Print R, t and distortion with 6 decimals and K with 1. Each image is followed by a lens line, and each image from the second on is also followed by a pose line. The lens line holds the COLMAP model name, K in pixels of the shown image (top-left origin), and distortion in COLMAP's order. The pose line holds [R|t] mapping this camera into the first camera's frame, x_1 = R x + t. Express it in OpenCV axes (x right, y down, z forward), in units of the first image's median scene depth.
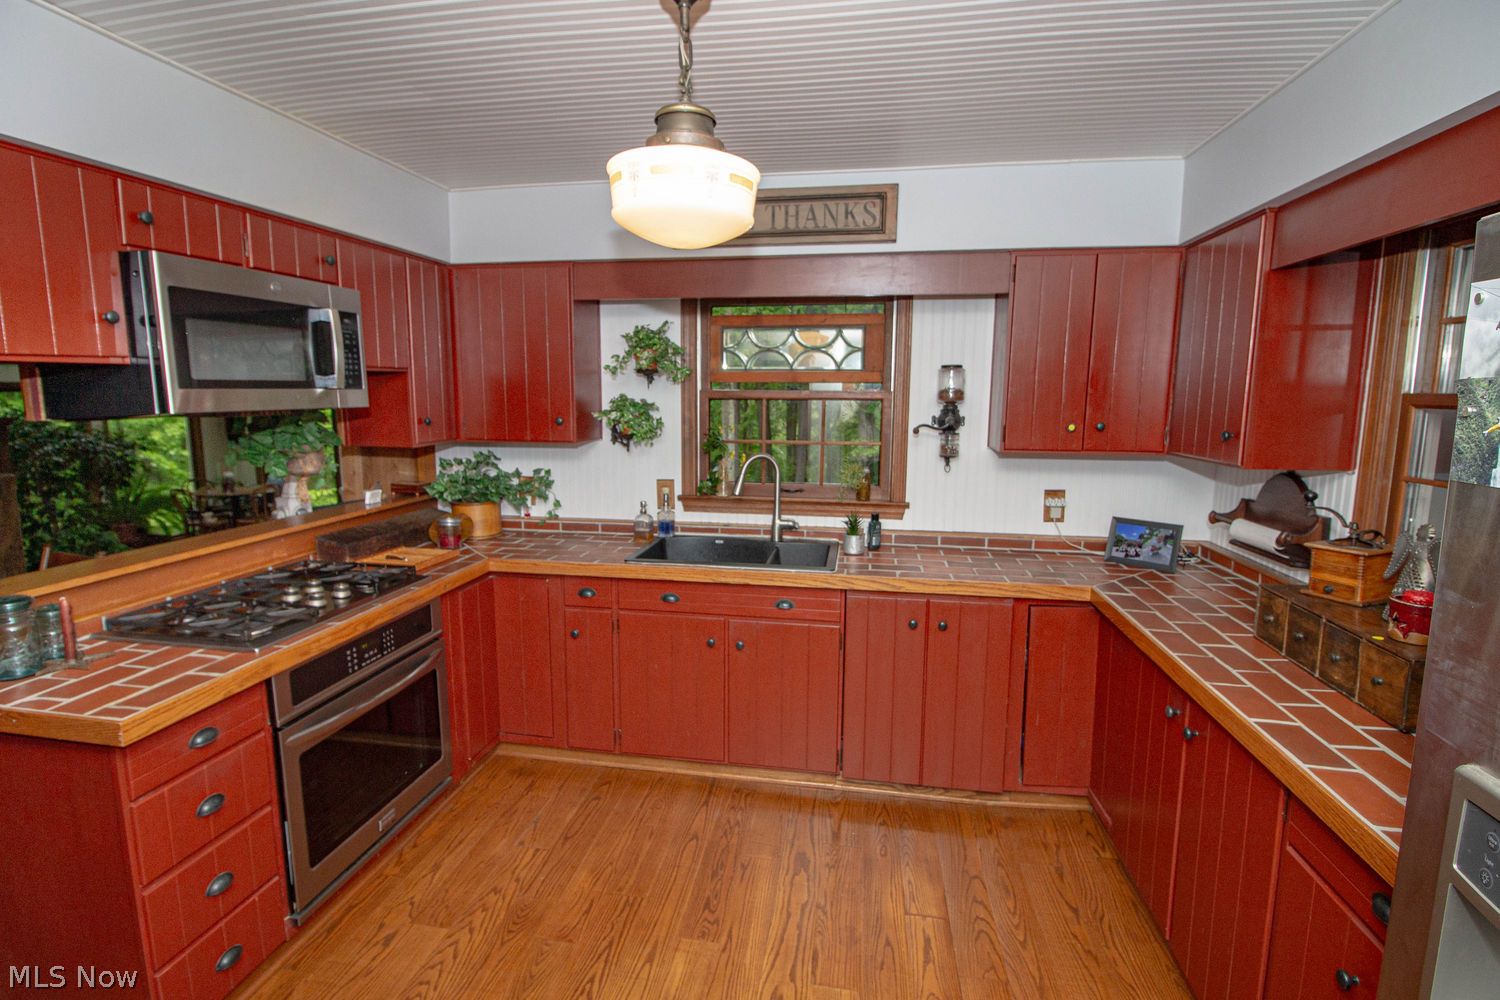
lens RADIAL K [[720.2, 0, 745.3], [0, 720.2, 500.6], [0, 0, 1]] dist [-0.014958, -0.000419]
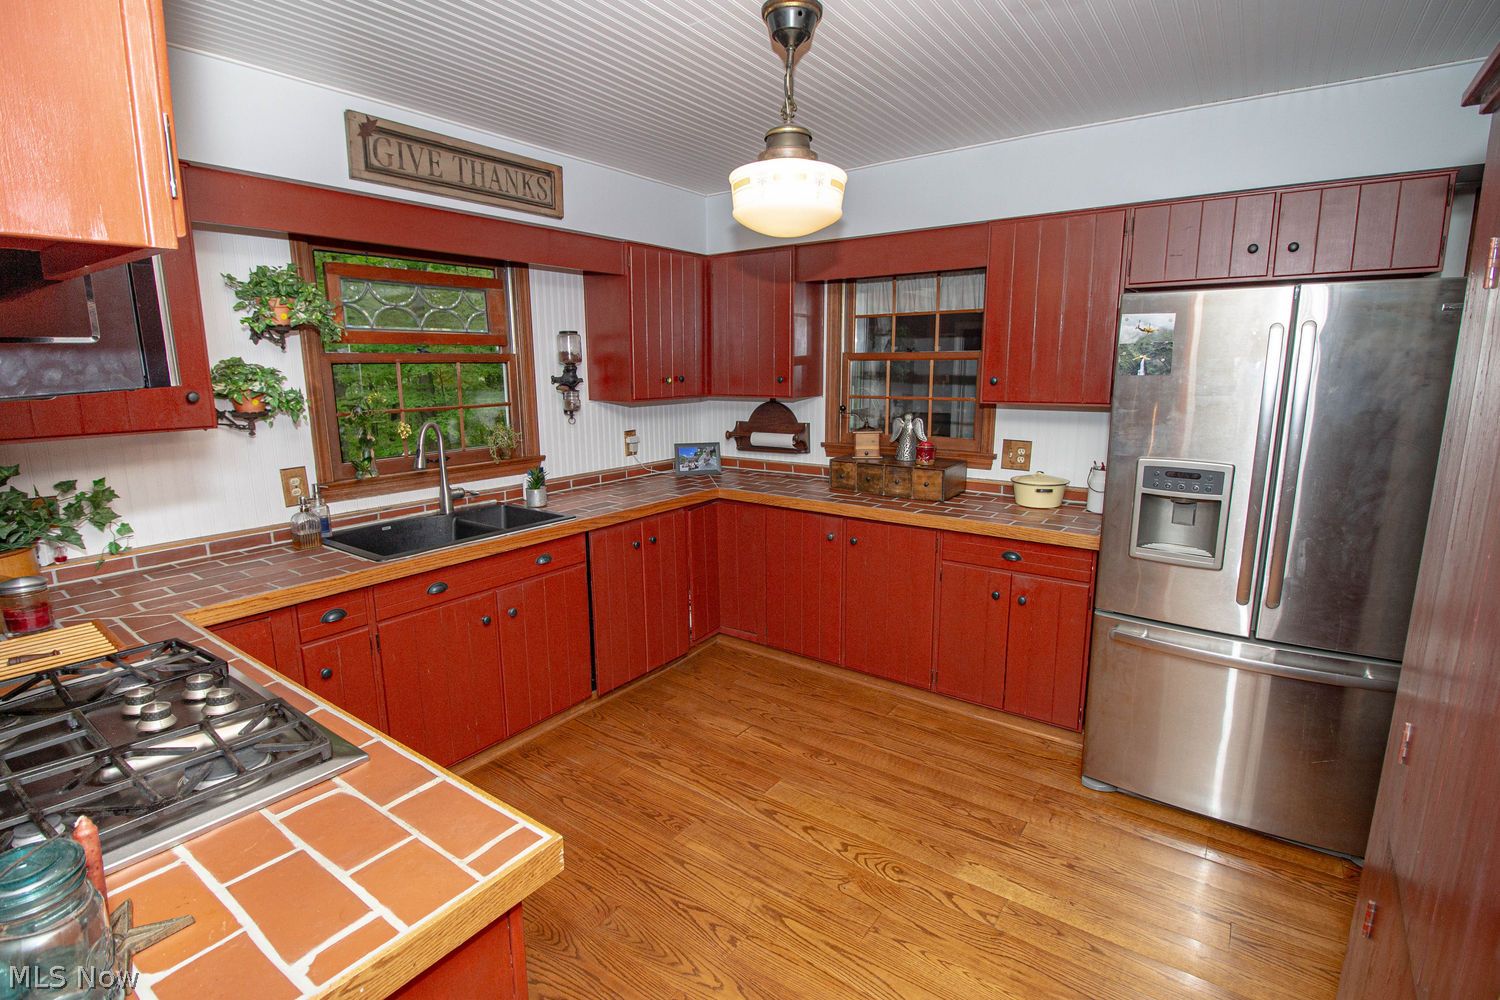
lens RADIAL K [[720.2, 0, 717.5], [0, 720.2, 500.1], [0, 0, 1]] dist [-0.014958, -0.000419]
pose [[0.455138, -0.175113, 0.873032, -0.659922], [0.138018, 0.982495, 0.125116, -0.032117], [-0.879659, 0.063549, 0.471339, 0.257255]]
